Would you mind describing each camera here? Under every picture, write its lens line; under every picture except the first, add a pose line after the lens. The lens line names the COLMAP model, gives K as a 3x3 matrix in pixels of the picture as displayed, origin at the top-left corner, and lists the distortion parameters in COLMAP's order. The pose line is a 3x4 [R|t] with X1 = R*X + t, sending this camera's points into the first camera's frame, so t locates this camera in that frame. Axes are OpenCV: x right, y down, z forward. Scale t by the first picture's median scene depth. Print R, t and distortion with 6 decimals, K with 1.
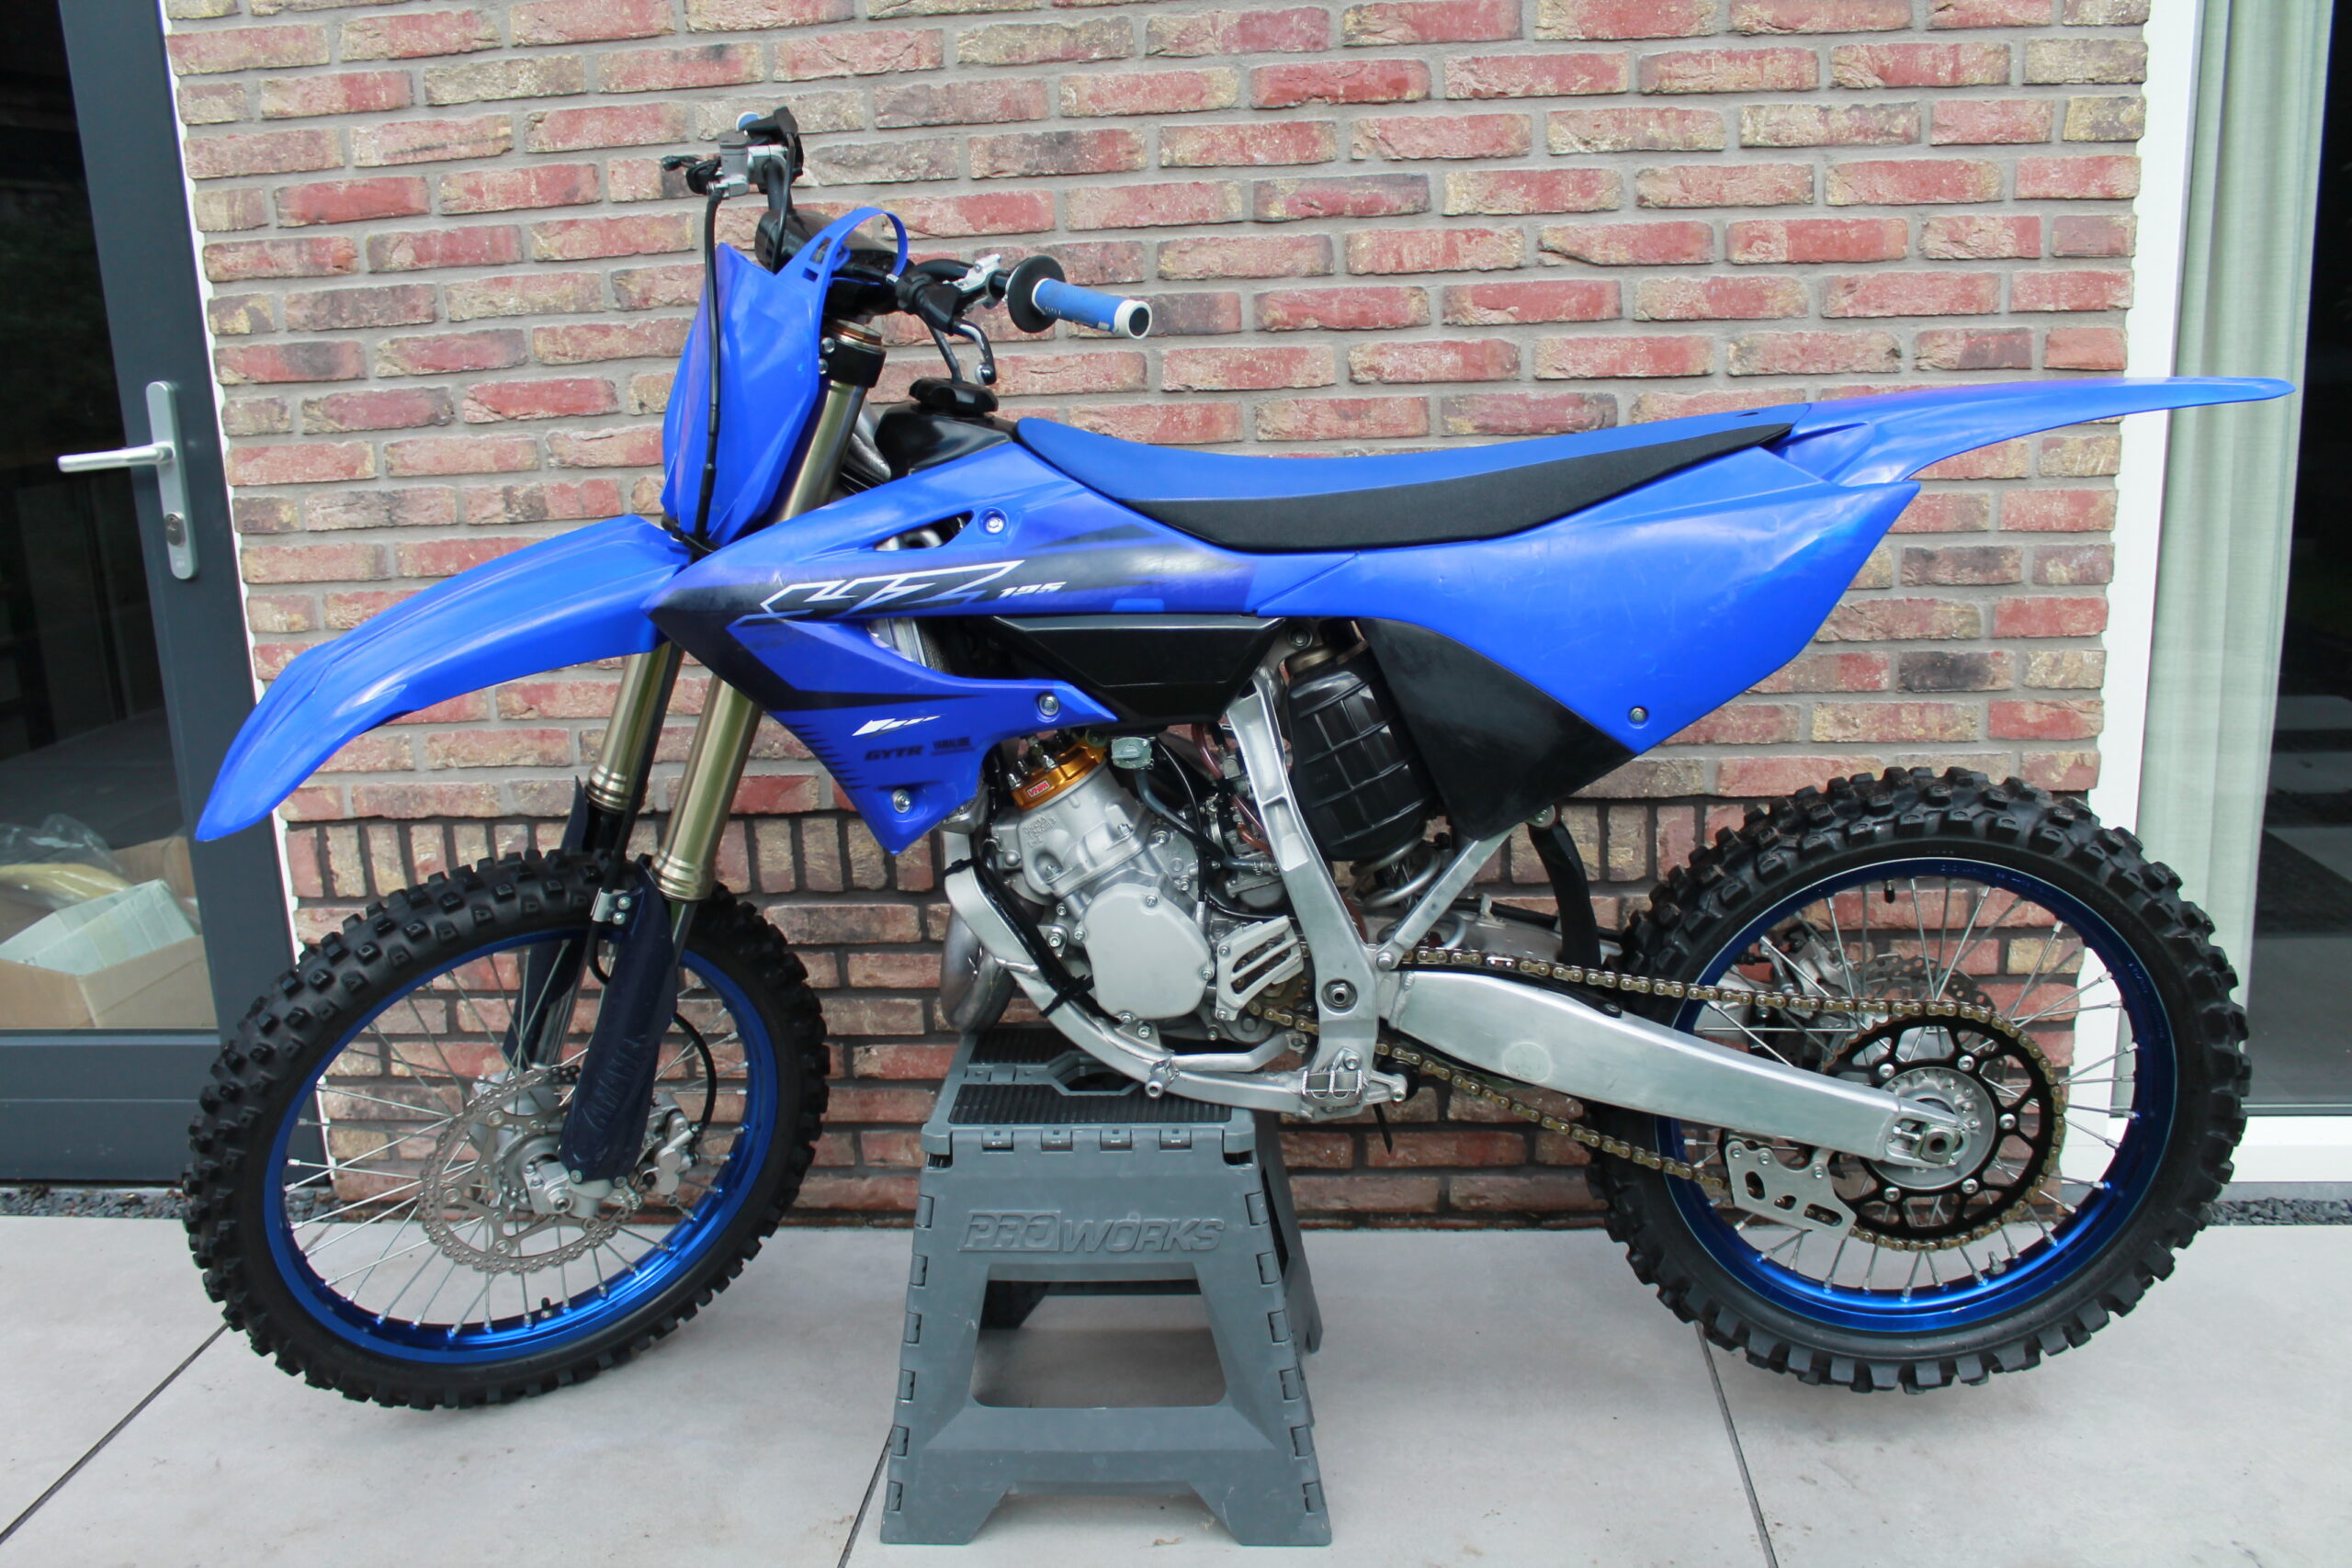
lens RADIAL K [[1978.3, 0, 1179.8], [0, 1978.3, 763.4], [0, 0, 1]] dist [-0.160276, 0.139149]
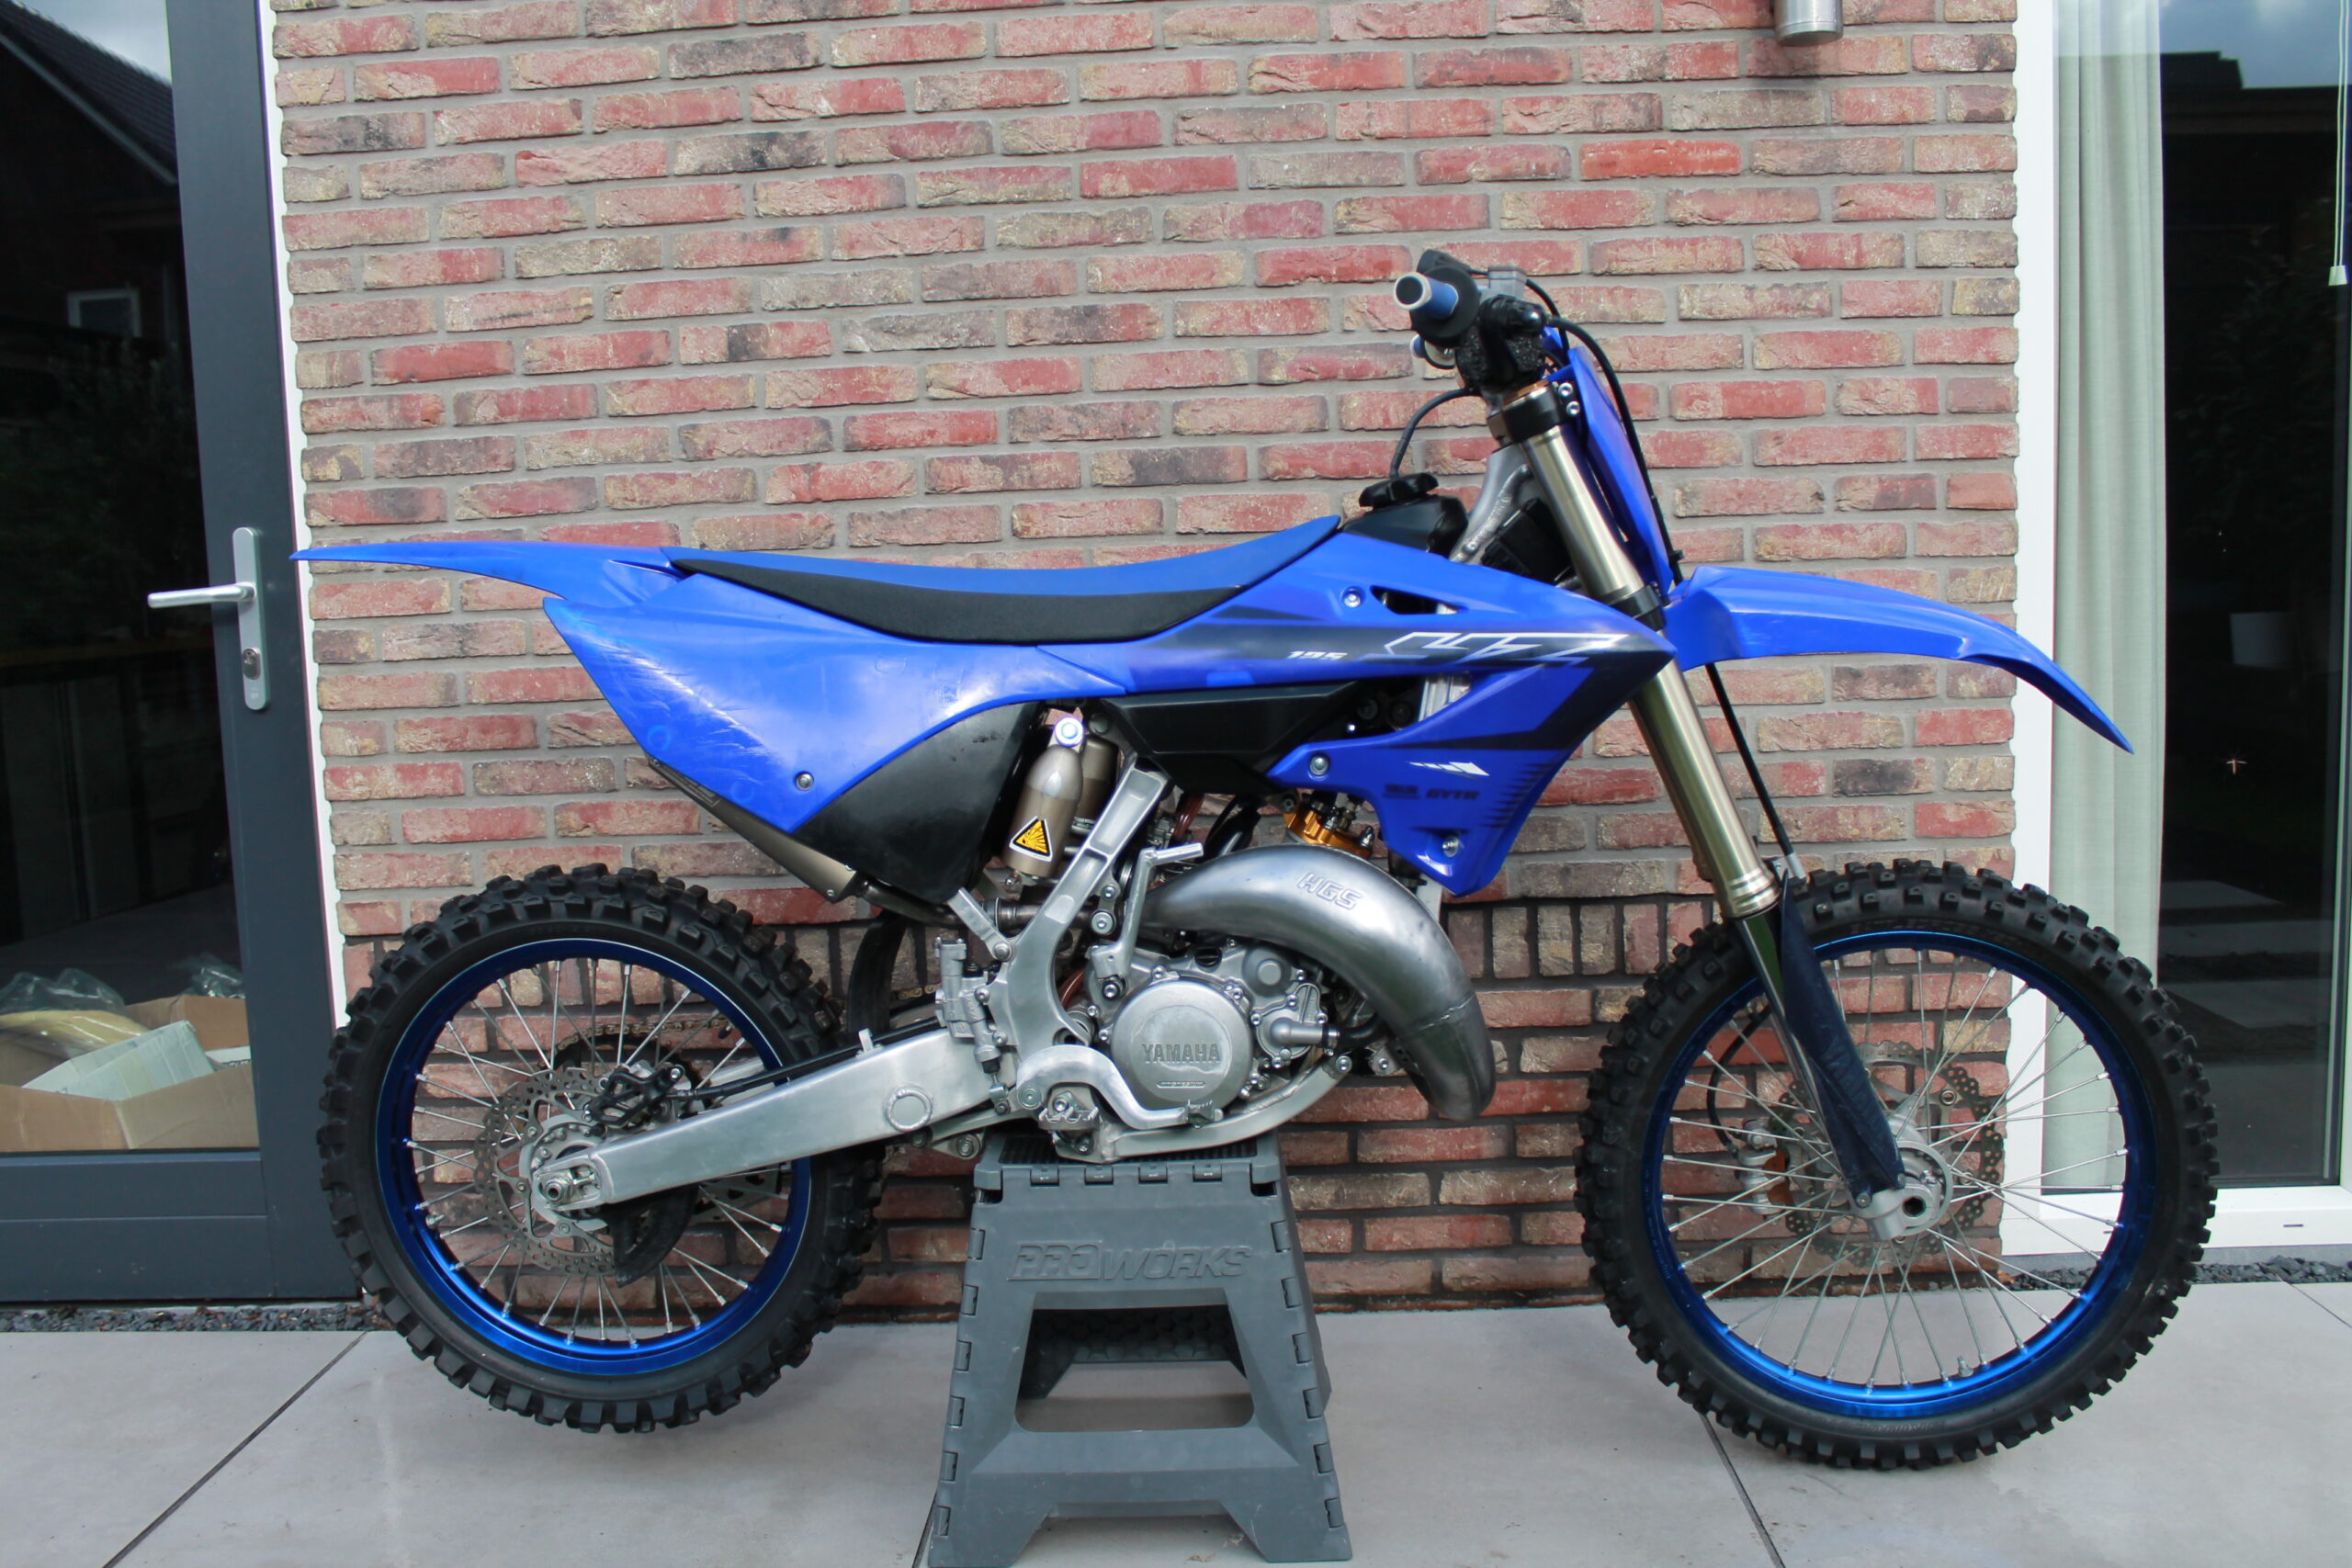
lens RADIAL K [[1978.3, 0, 1164.3], [0, 1978.3, 774.0], [0, 0, 1]] dist [-0.160276, 0.139149]
pose [[0.998735, -0.003853, 0.050126, -0.074008], [0.010445, 0.991205, -0.131922, 0.096758], [-0.049177, 0.132279, 0.989992, -0.097651]]
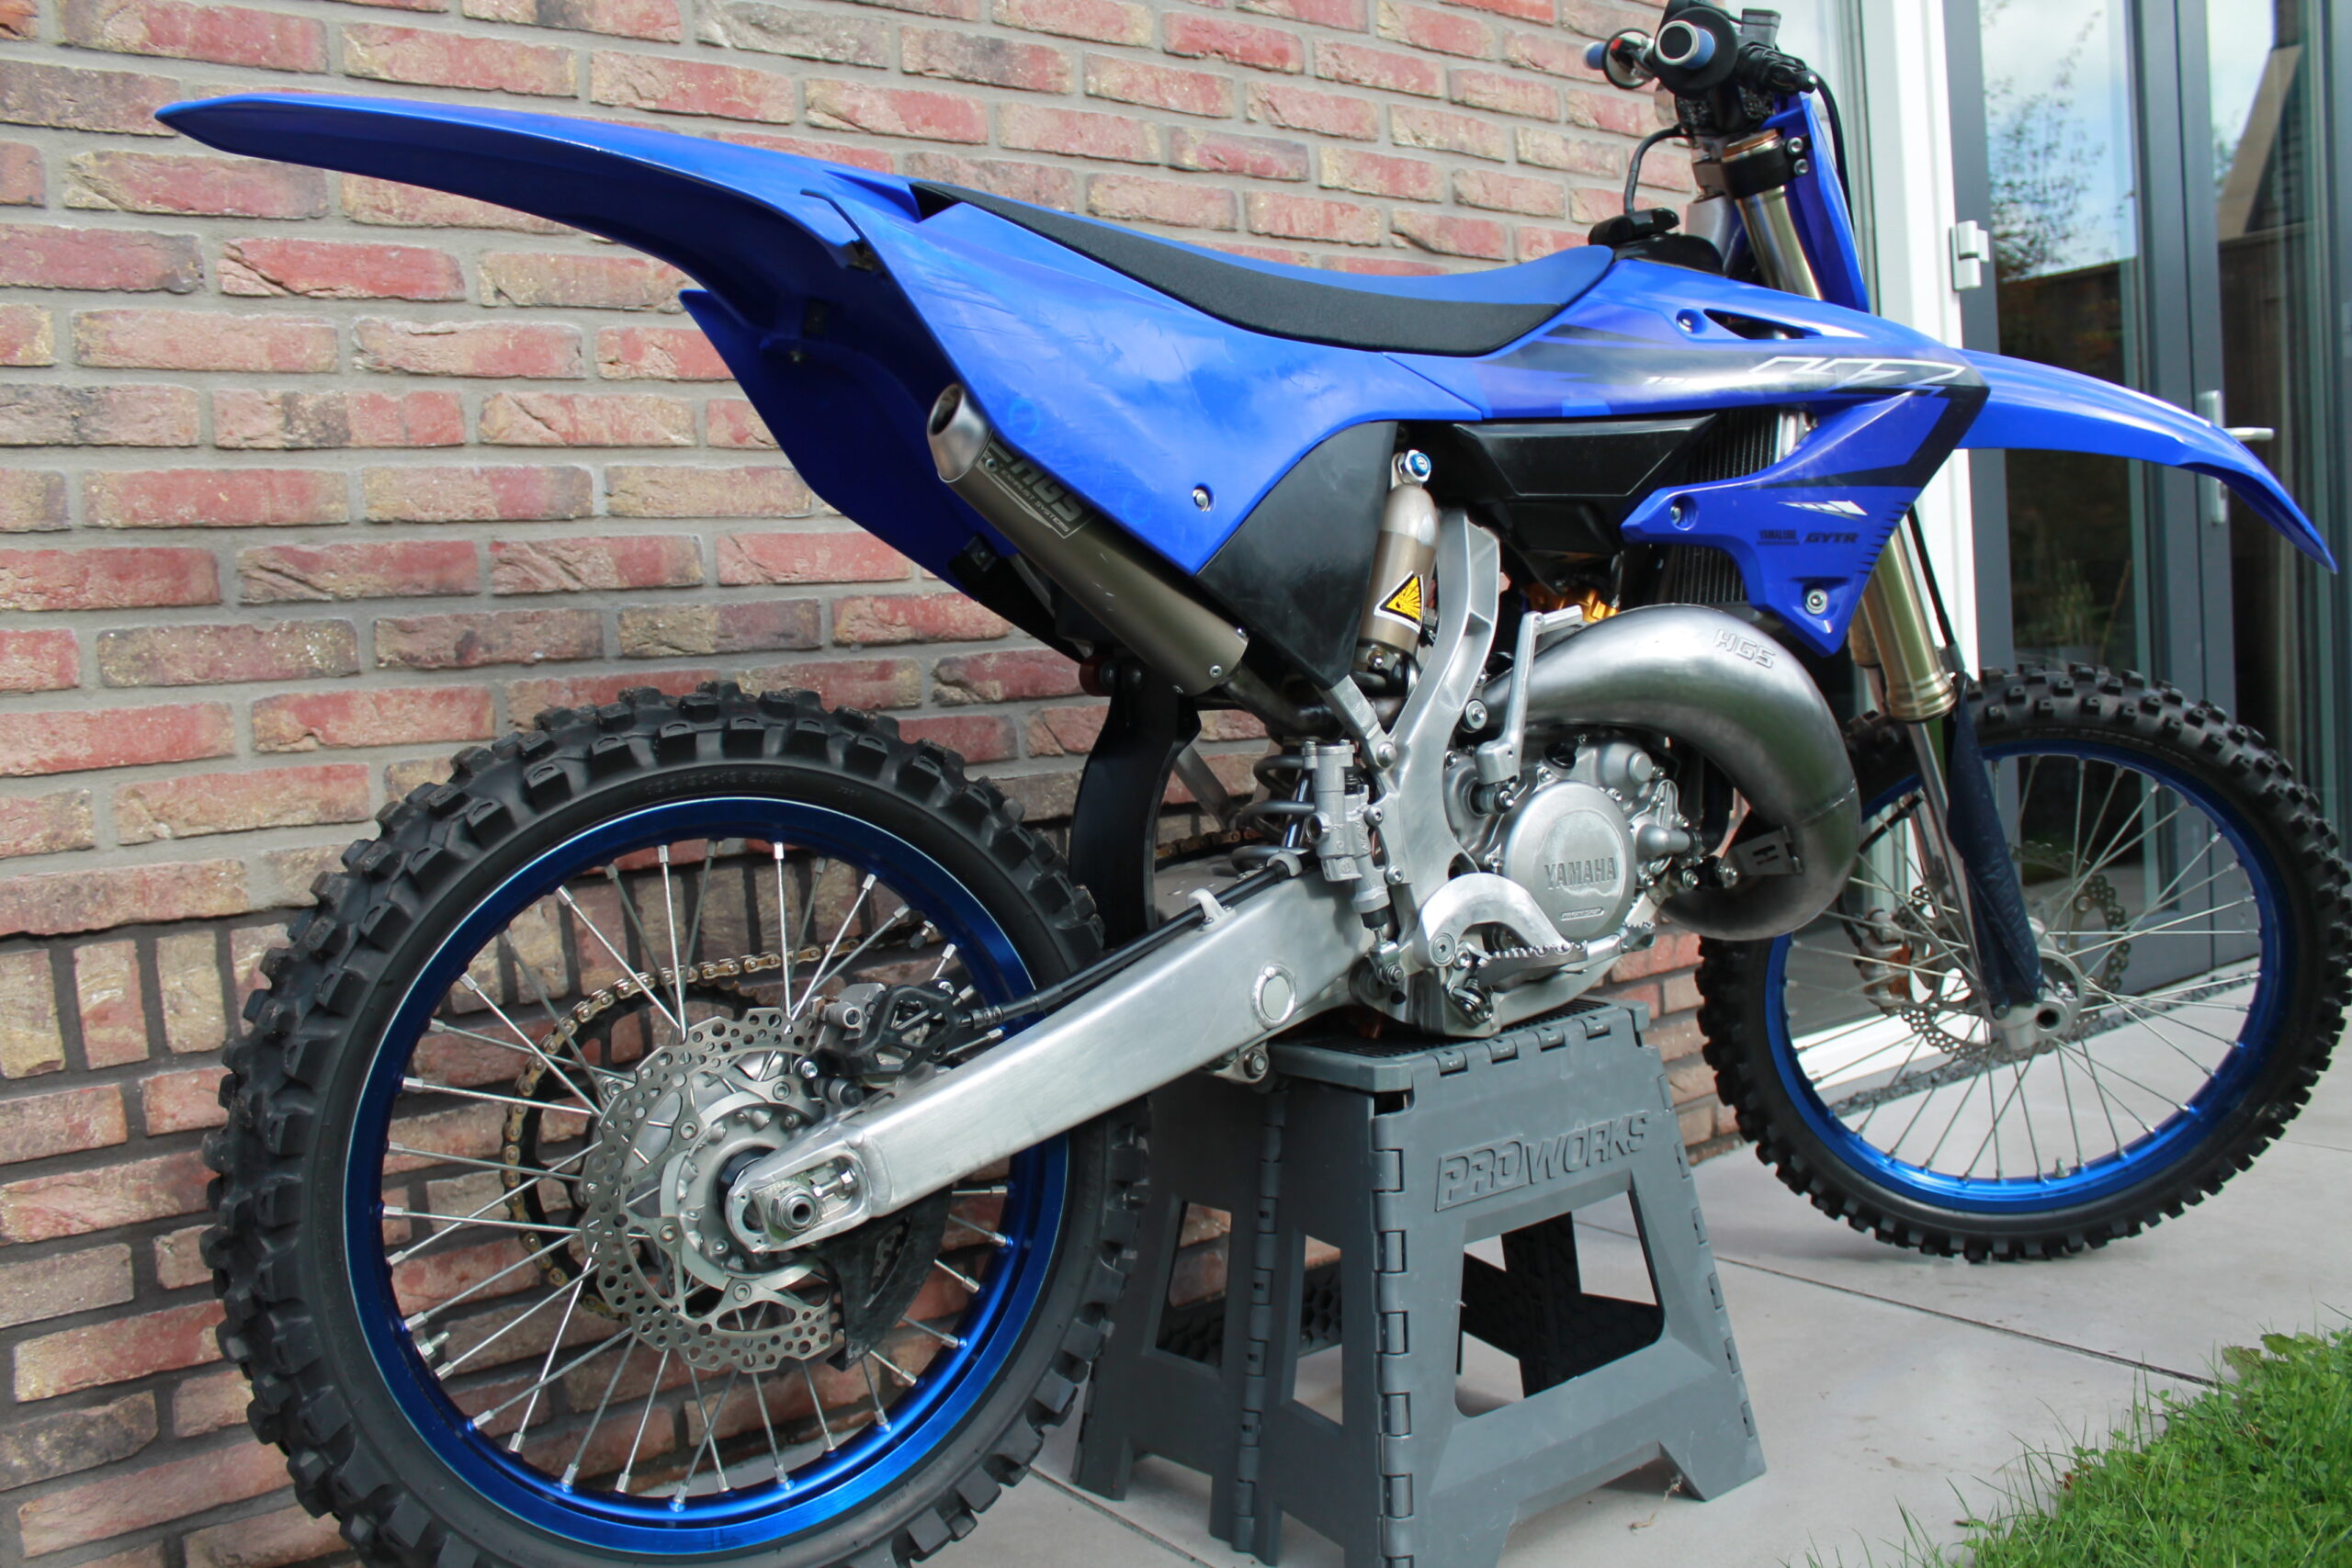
lens RADIAL K [[1978.3, 0, 1173.2], [0, 1978.3, 771.2], [0, 0, 1]] dist [-0.160276, 0.139149]
pose [[0.746138, -0.041932, 0.664470, -0.593910], [0.186907, 0.971074, -0.148598, 0.145976], [-0.639018, 0.235069, 0.732392, 0.372850]]
